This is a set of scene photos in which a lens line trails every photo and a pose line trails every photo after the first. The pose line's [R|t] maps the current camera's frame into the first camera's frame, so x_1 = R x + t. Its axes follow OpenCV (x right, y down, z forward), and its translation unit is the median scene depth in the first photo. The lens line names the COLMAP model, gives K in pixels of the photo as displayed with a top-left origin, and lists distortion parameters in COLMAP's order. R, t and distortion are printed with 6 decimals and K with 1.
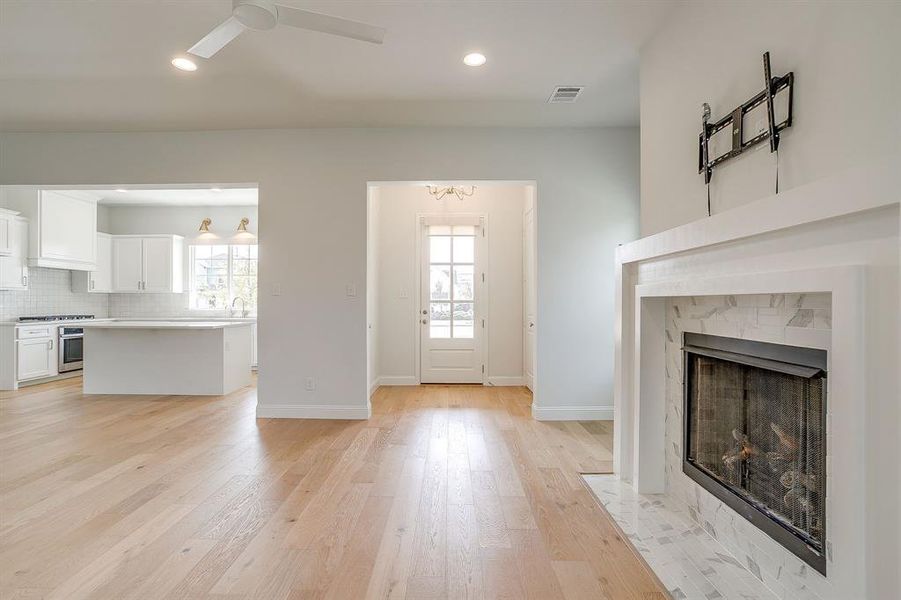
lens RADIAL K [[440.1, 0, 440.8], [0, 440.1, 302.5], [0, 0, 1]] dist [-0.035920, 0.017447]
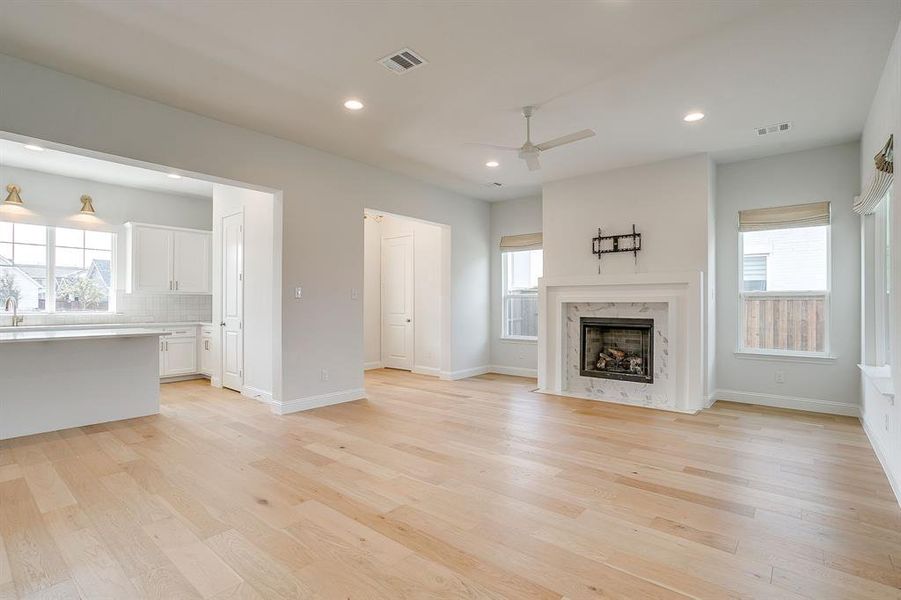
lens RADIAL K [[440.1, 0, 449.7], [0, 440.1, 301.1], [0, 0, 1]] dist [-0.035920, 0.017447]
pose [[0.628522, 0.004099, 0.777781, -0.707658], [-0.001491, 0.999991, -0.004066, -0.003620], [-0.777790, 0.001396, 0.628522, 0.019273]]
